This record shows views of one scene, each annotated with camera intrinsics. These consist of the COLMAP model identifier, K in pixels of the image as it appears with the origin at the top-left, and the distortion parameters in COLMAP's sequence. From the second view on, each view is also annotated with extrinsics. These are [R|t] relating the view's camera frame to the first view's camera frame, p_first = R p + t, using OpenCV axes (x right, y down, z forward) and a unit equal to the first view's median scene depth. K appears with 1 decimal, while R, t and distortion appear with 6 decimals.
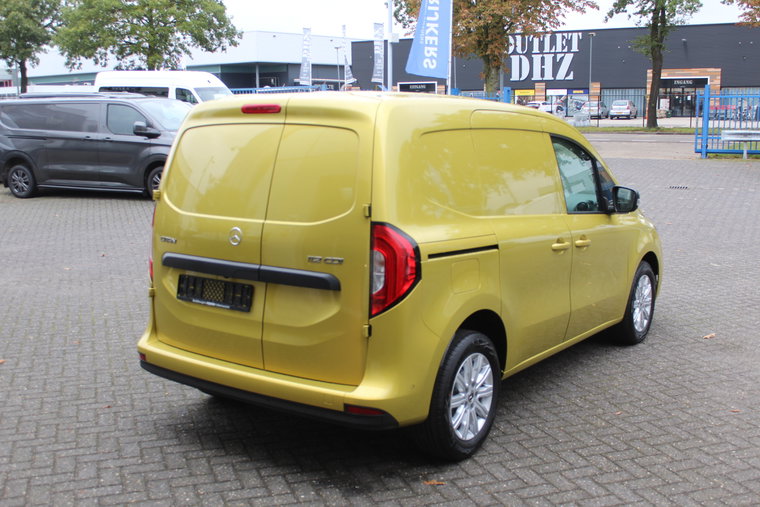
lens RADIAL K [[867.4, 0, 380.0], [0, 867.4, 253.5], [0, 0, 1]] dist [-0.097120, 0.052632]
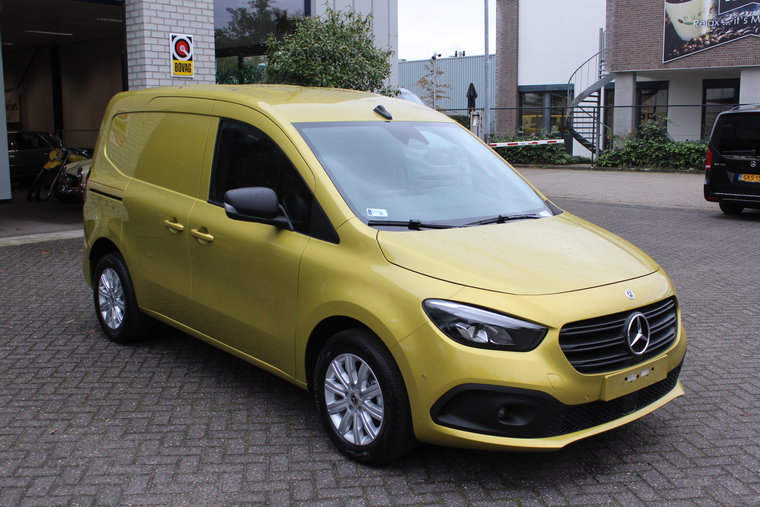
lens RADIAL K [[867.4, 0, 380.0], [0, 867.4, 253.5], [0, 0, 1]] dist [-0.097120, 0.052632]
pose [[-0.260585, 0.156015, -0.952762, 1.299734], [-0.153985, 0.967507, 0.200545, -0.252888], [0.953092, 0.198970, -0.228094, 1.693649]]
